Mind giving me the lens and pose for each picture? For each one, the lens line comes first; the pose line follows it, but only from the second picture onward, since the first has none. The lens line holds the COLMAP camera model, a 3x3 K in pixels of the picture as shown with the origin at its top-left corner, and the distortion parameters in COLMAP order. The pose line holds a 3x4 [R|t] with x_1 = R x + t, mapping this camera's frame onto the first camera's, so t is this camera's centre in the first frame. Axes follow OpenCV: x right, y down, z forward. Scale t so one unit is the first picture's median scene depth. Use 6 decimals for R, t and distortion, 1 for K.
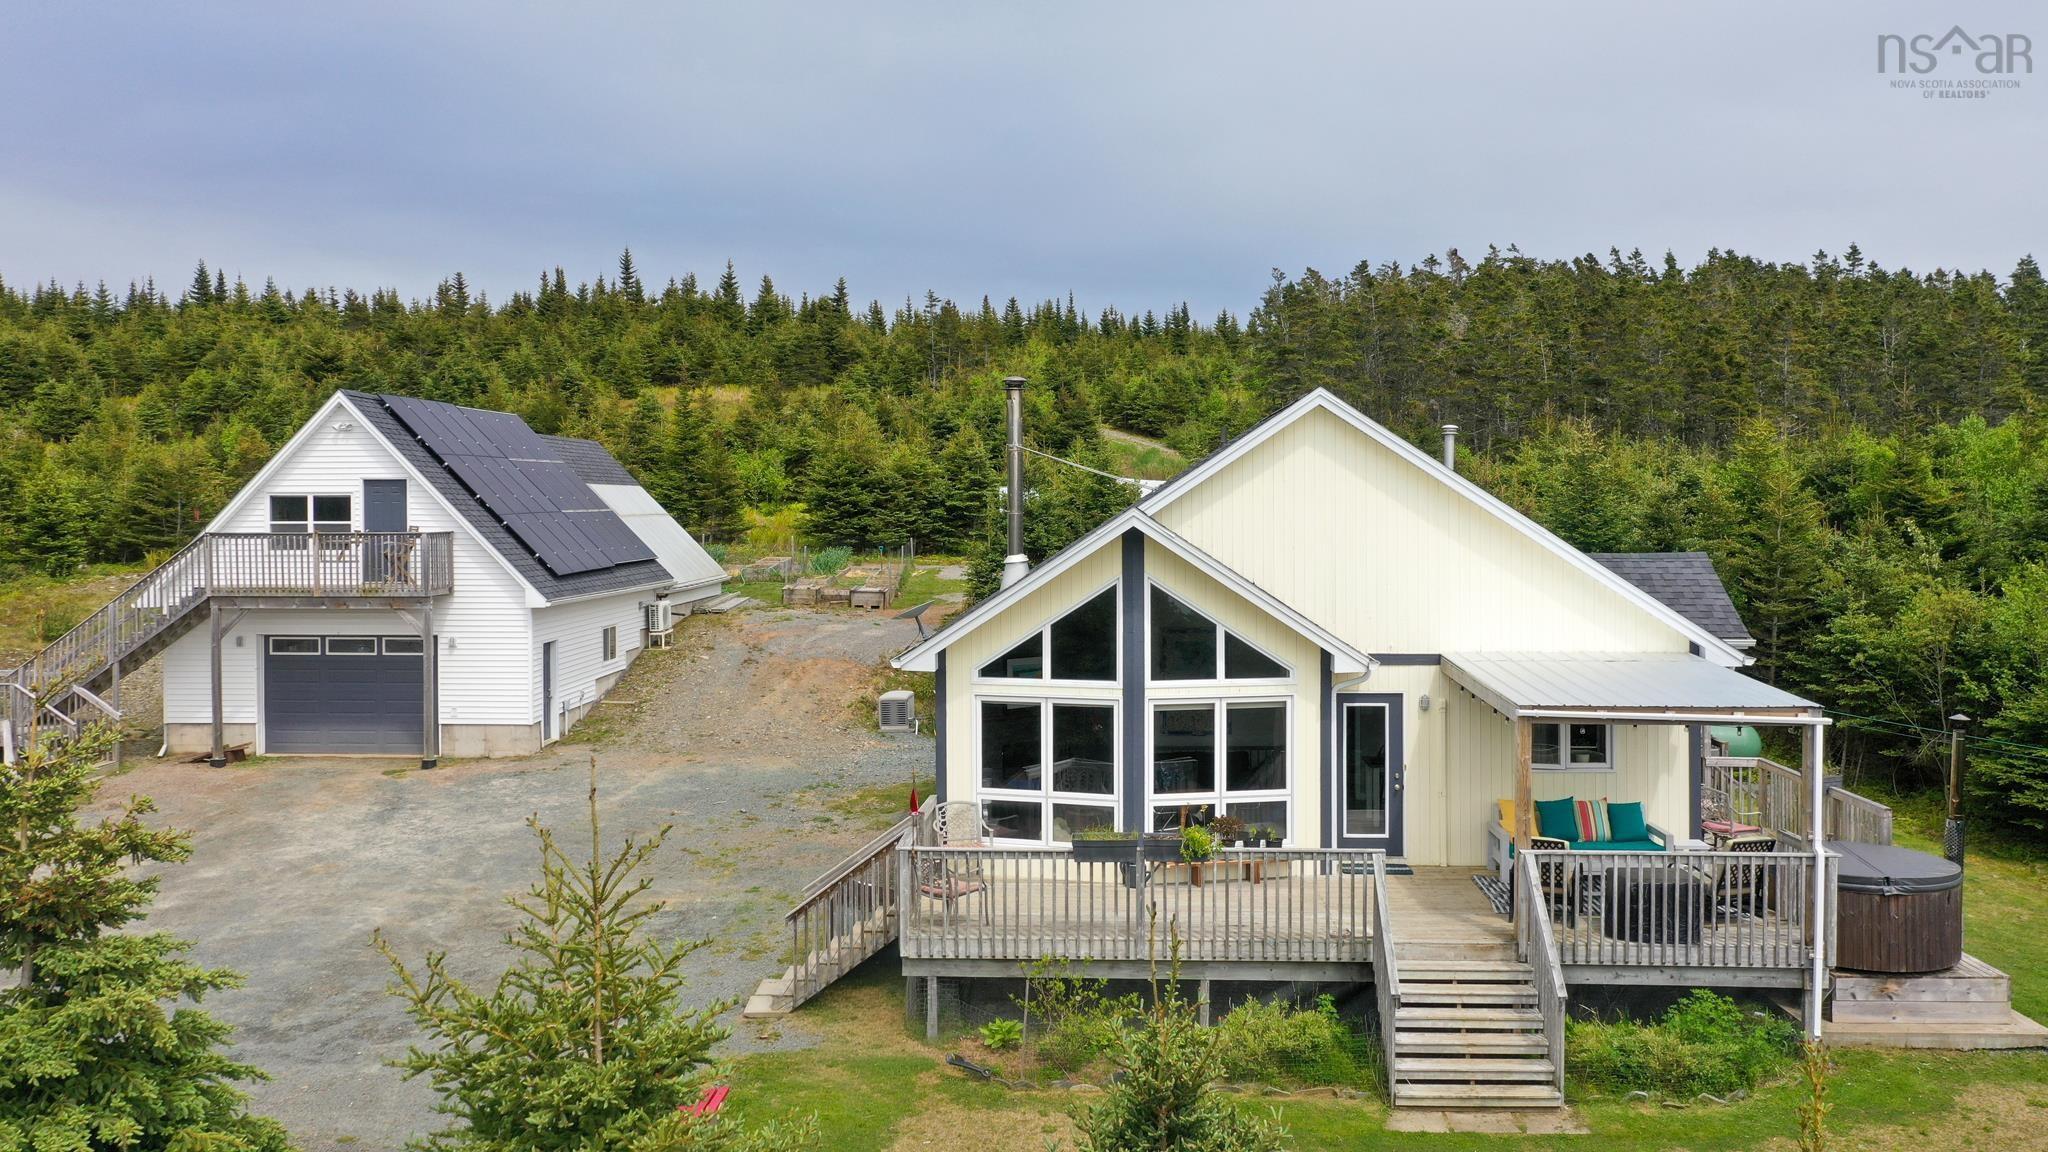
lens RADIAL K [[1620.0, 0, 1025.3], [0, 1620.0, 568.2], [0, 0, 1]] dist [-0.001272, -0.001226]
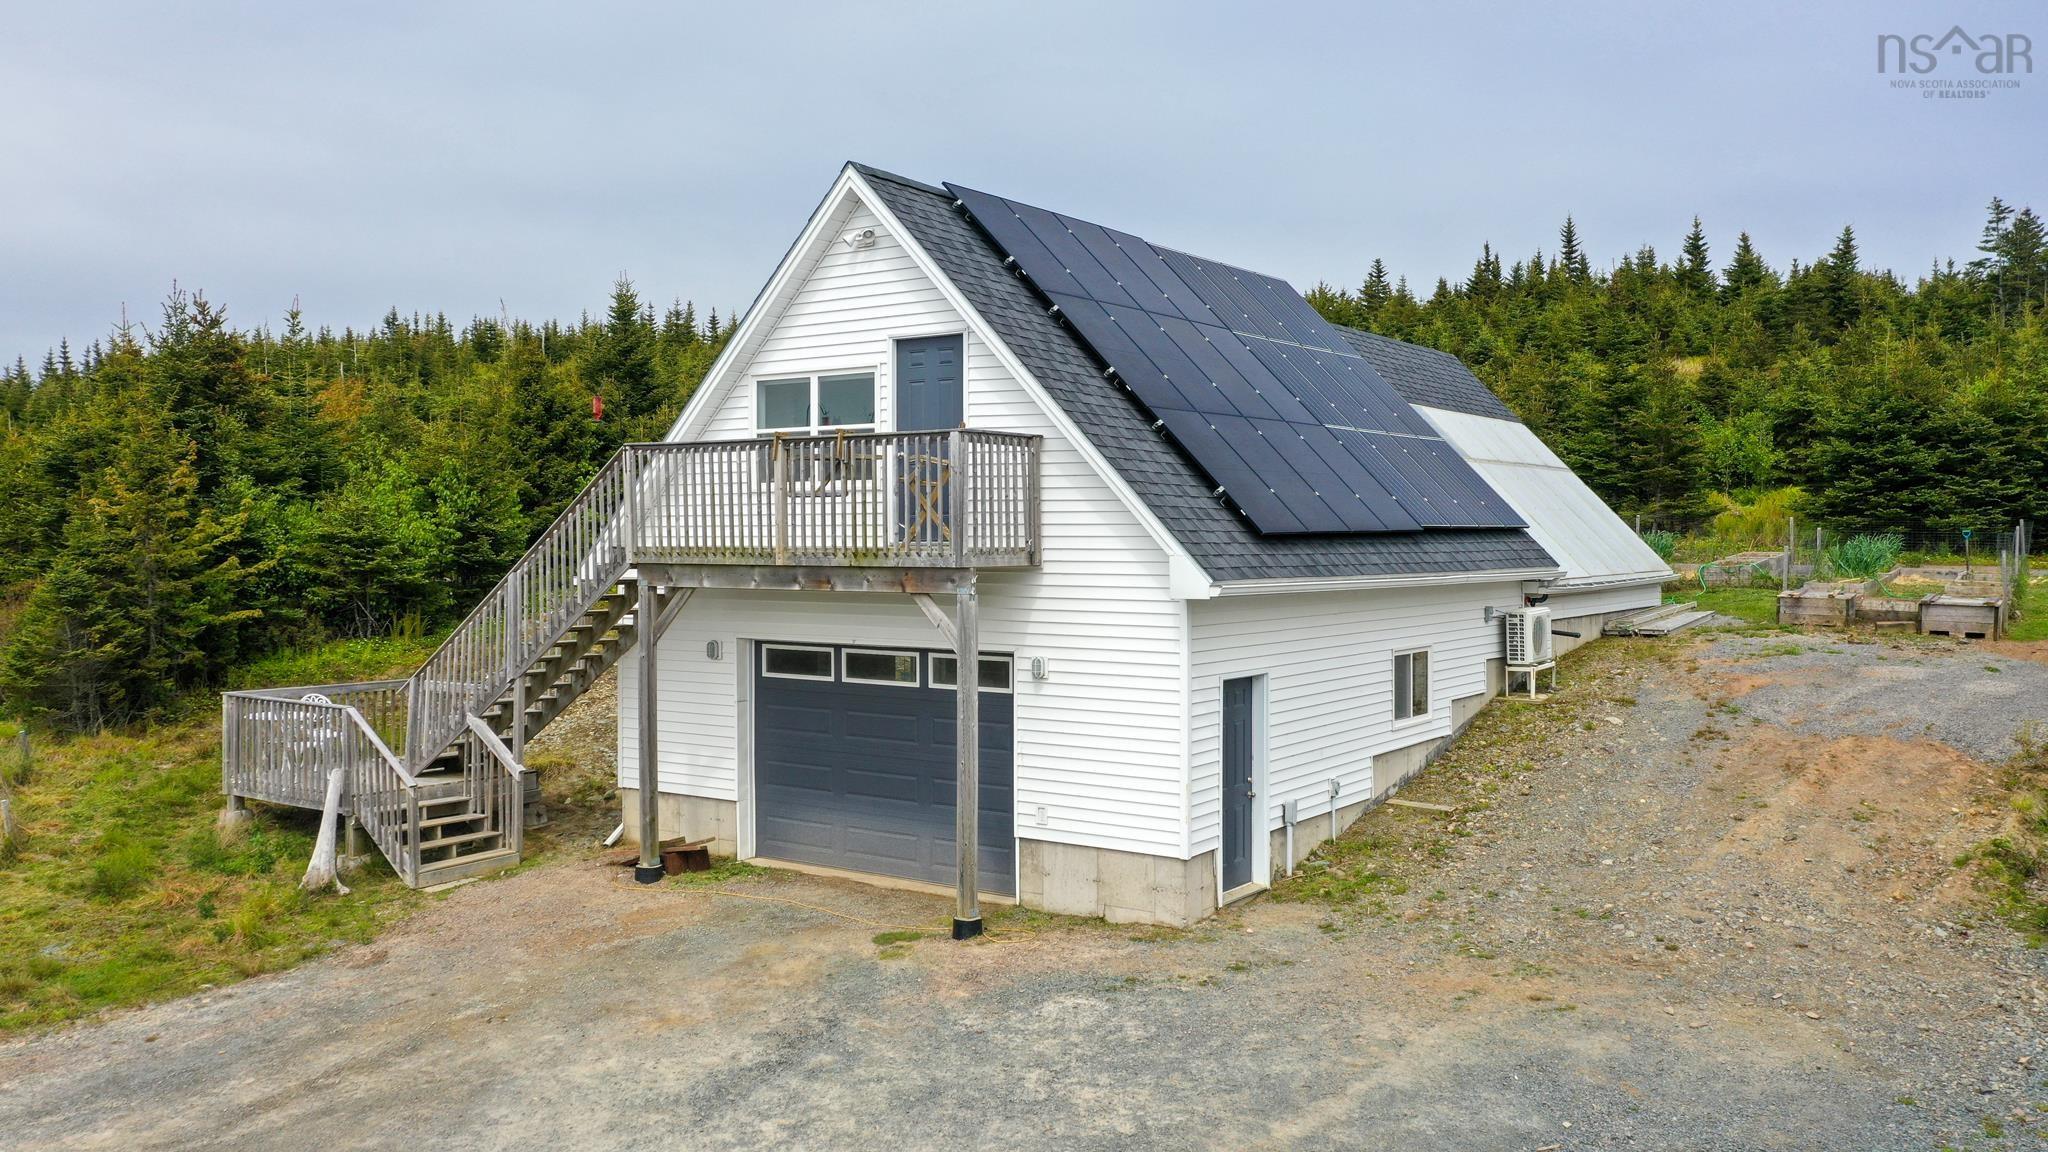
lens RADIAL K [[1620.0, 0, 1026.8], [0, 1620.0, 554.5], [0, 0, 1]] dist [-0.001272, -0.001226]
pose [[0.840117, 0.005784, -0.542374, -0.081519], [-0.020417, 0.999572, -0.020966, 0.018418], [0.542021, 0.028687, 0.839875, 0.494356]]
